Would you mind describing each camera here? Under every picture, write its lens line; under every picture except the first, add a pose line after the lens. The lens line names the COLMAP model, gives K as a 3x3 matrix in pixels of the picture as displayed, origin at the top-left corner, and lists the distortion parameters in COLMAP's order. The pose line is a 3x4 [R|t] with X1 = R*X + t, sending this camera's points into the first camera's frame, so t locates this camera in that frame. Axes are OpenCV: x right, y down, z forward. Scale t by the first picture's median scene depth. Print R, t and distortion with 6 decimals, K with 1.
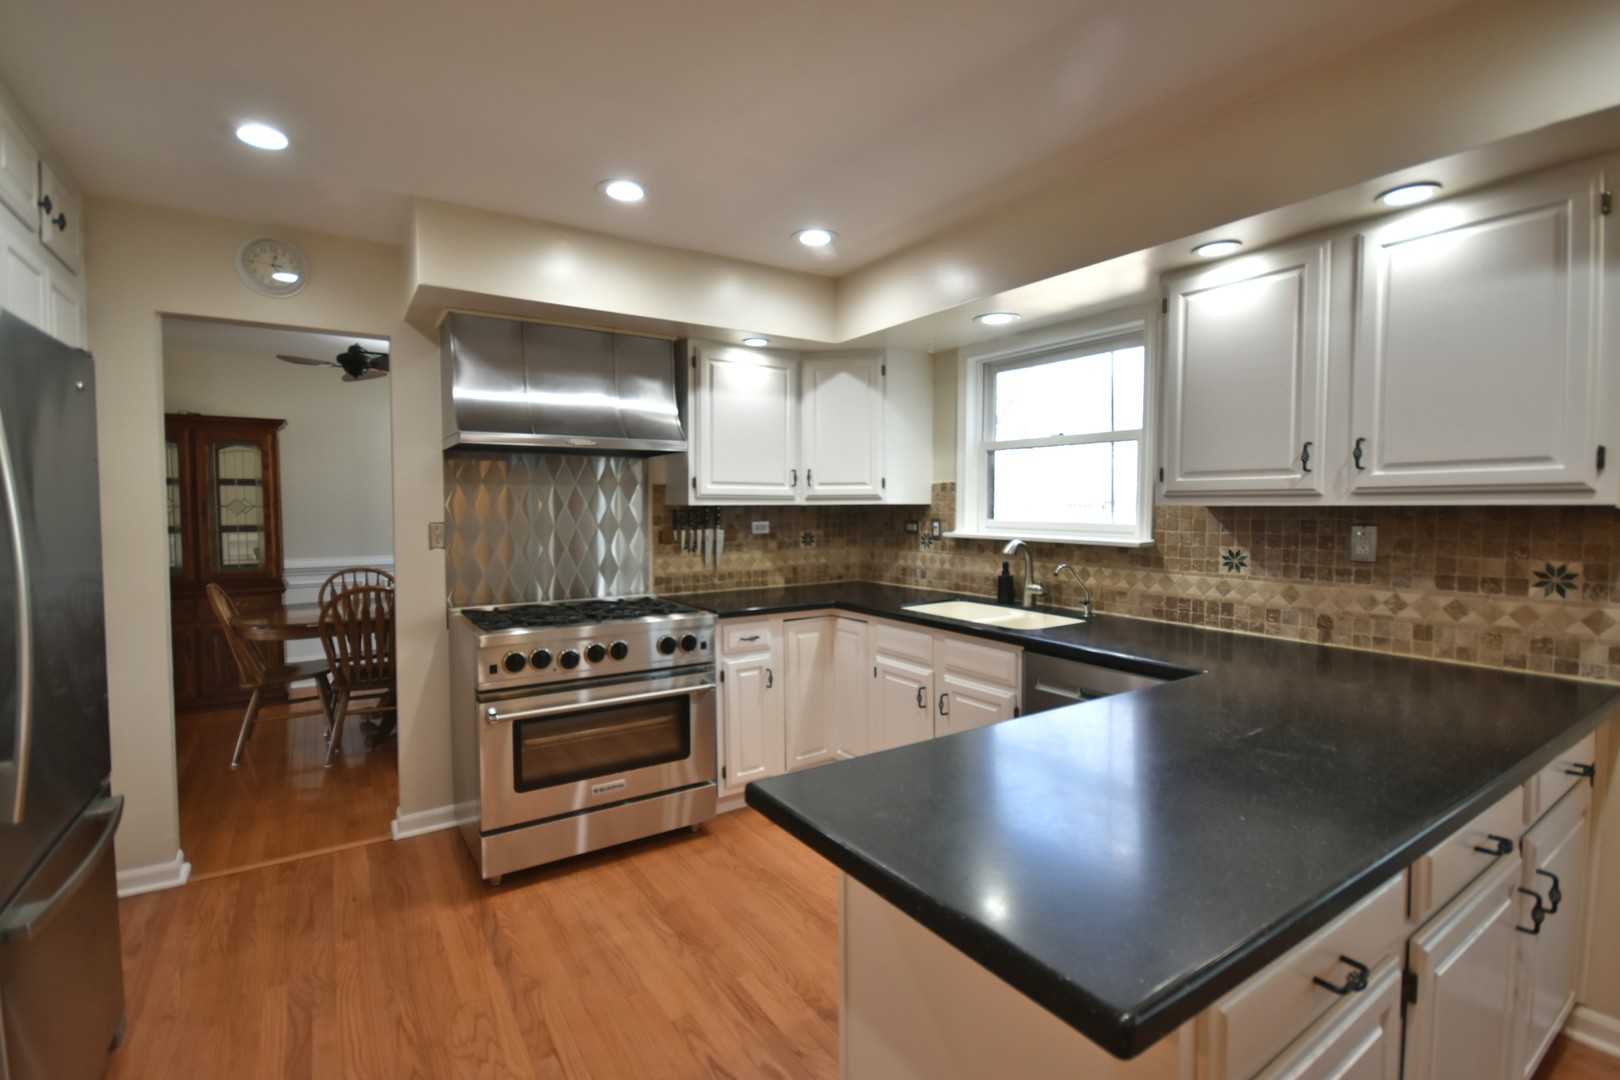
lens RADIAL K [[736.0, 0, 810.0], [0, 736.0, 540.0], [0, 0, 1]] dist [0.000701, 0.000274]
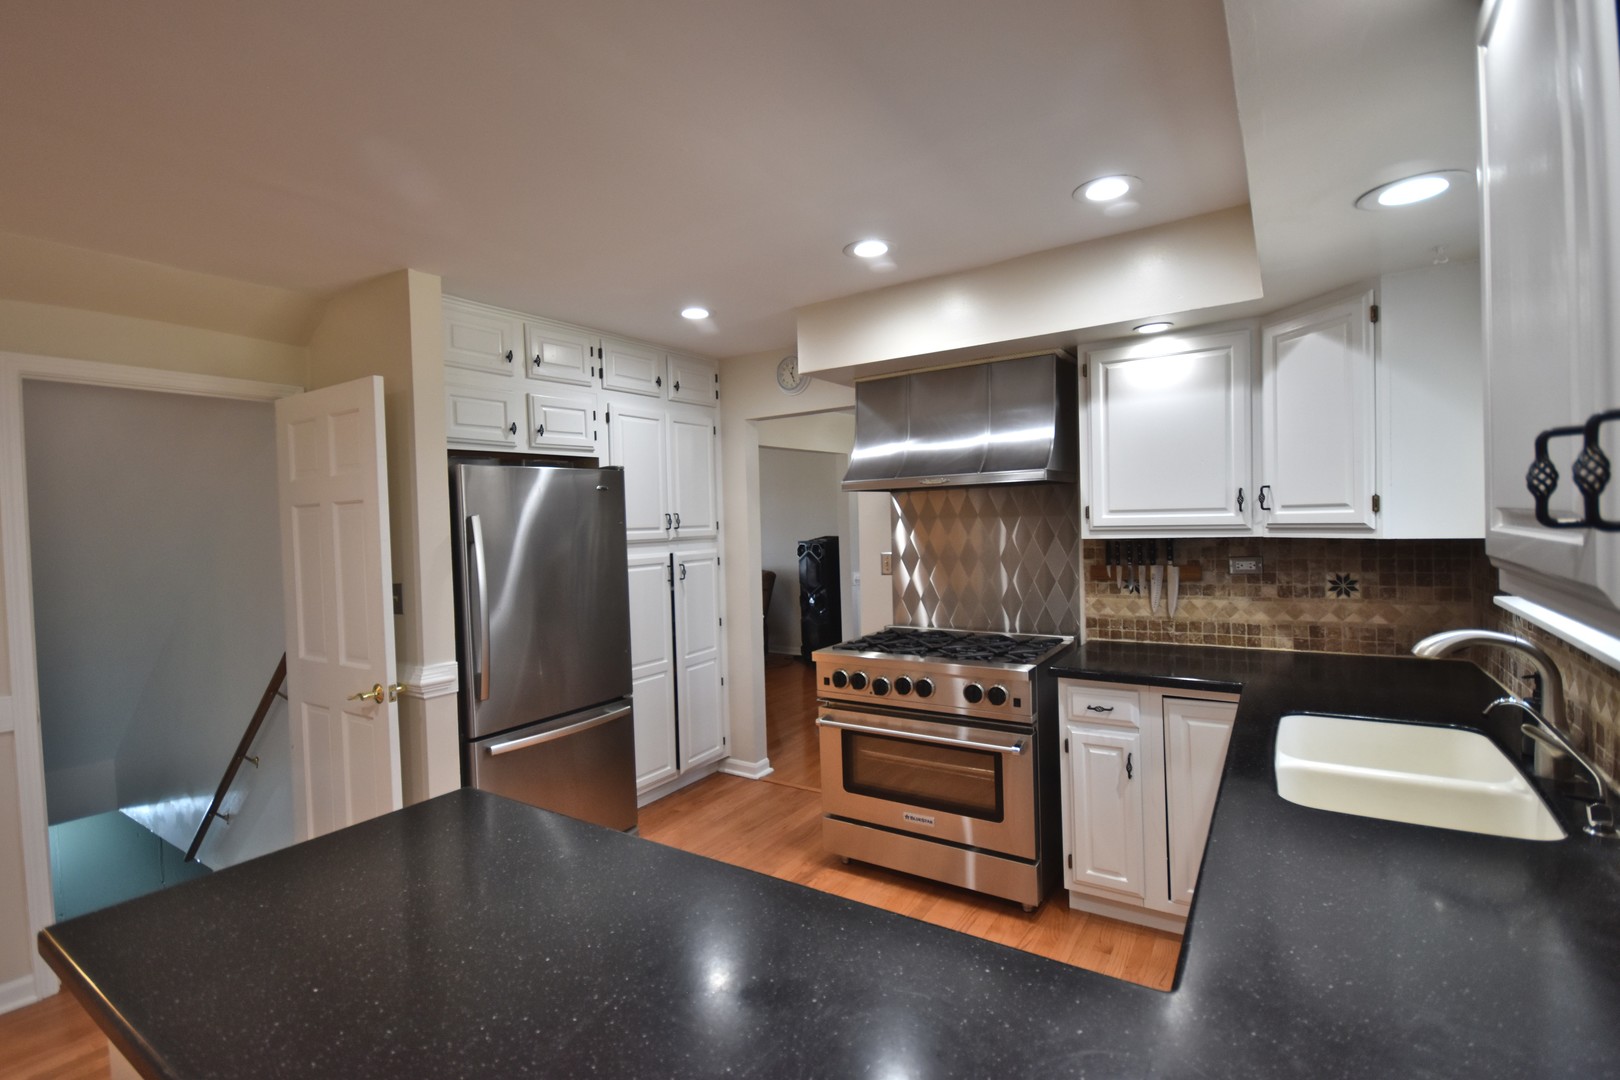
lens RADIAL K [[736.0, 0, 810.0], [0, 736.0, 540.0], [0, 0, 1]] dist [0.000701, 0.000274]
pose [[0.394650, 0.017202, -0.918671, 0.471532], [-0.012149, 0.999835, 0.013503, -0.051106], [0.918751, 0.005832, 0.394794, 0.350505]]
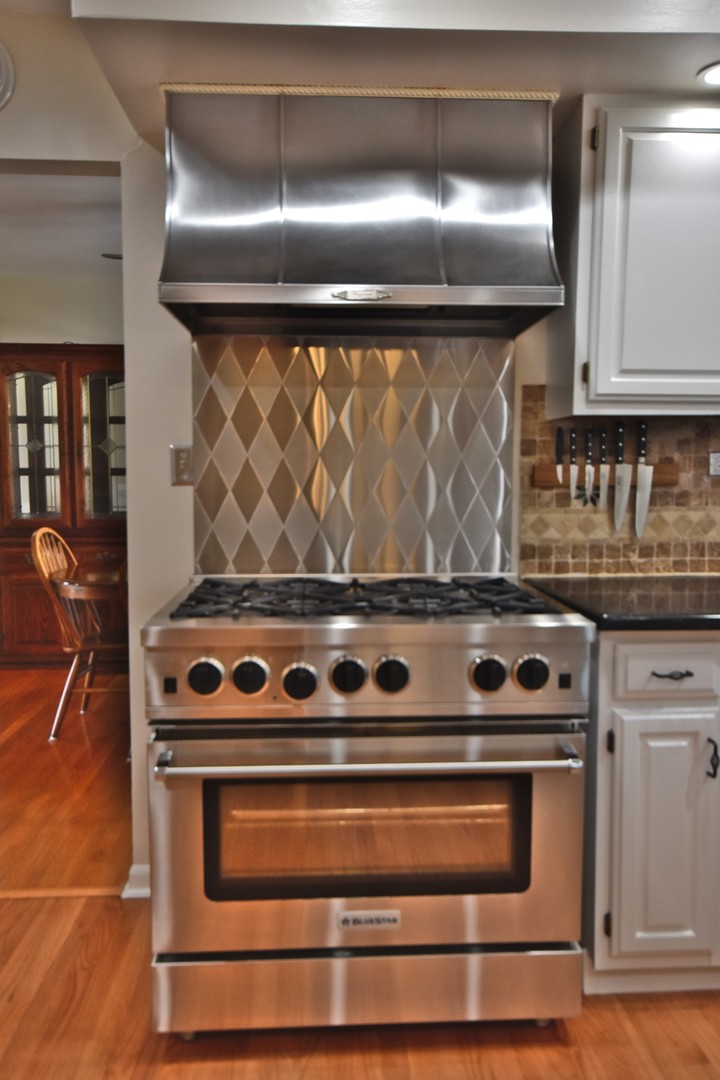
lens RADIAL K [[845.5, 0, 359.7], [0, 845.5, 547.9], [0, 0, 1]] dist [0.012045, 0.005198]
pose [[0.860582, 0.050519, -0.506800, 0.020213], [-0.026928, 0.998190, 0.053778, 0.020286], [0.508599, -0.032633, 0.860385, 0.358408]]
